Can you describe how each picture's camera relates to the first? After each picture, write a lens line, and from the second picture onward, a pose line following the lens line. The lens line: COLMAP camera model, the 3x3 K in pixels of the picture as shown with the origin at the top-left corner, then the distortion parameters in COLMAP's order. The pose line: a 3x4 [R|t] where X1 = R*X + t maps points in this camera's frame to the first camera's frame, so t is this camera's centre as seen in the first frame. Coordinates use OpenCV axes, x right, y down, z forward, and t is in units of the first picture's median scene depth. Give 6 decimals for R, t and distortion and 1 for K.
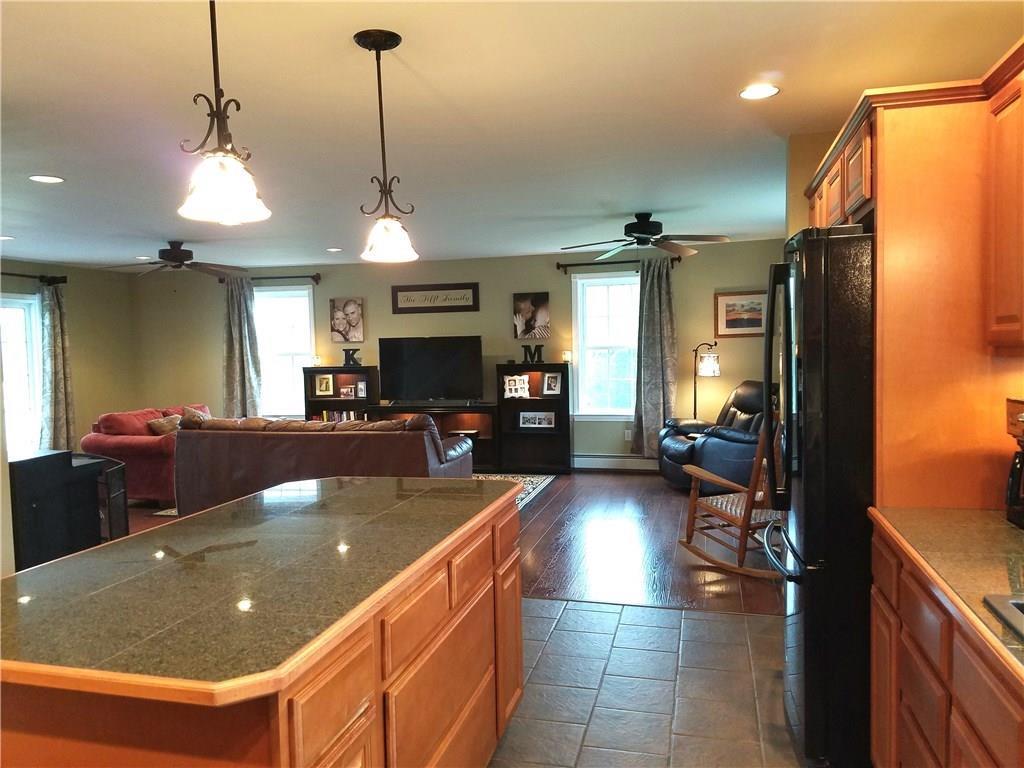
lens RADIAL K [[790.0, 0, 512.0], [0, 790.0, 384.0], [0, 0, 1]] dist [0.395164, -0.630945]
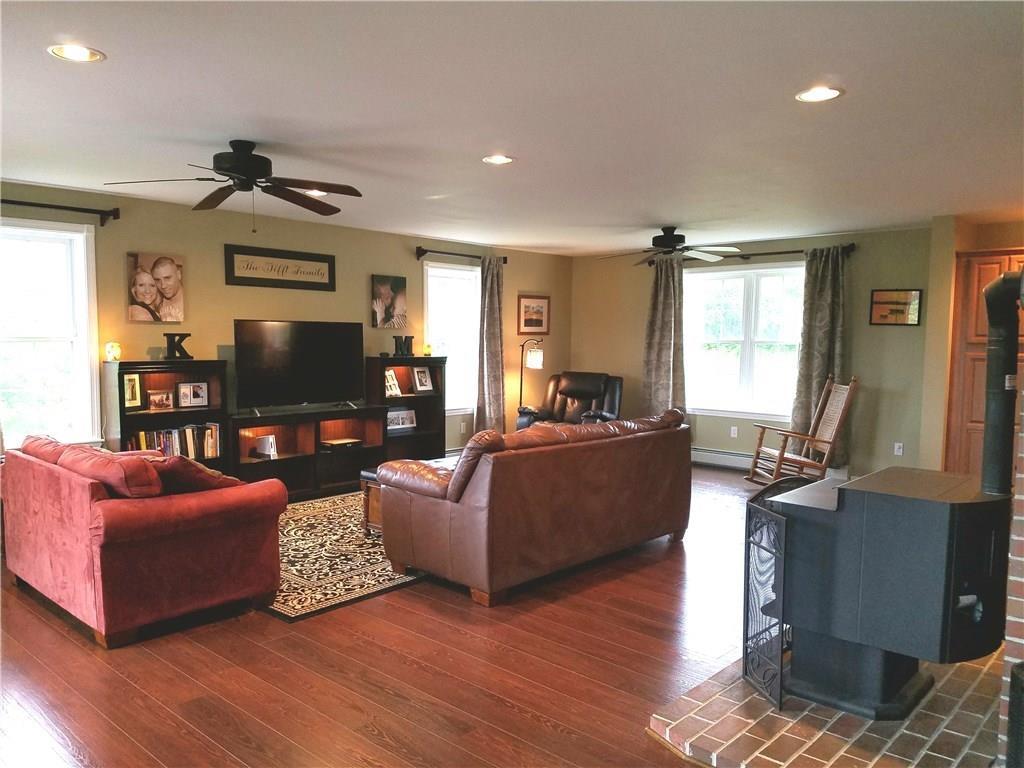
lens RADIAL K [[790.0, 0, 512.0], [0, 790.0, 384.0], [0, 0, 1]] dist [0.395164, -0.630945]
pose [[0.470027, -0.027111, 0.882236, -0.692680], [0.031465, 0.999408, 0.013948, -0.003712], [-0.882091, 0.021204, 0.470601, 0.464097]]
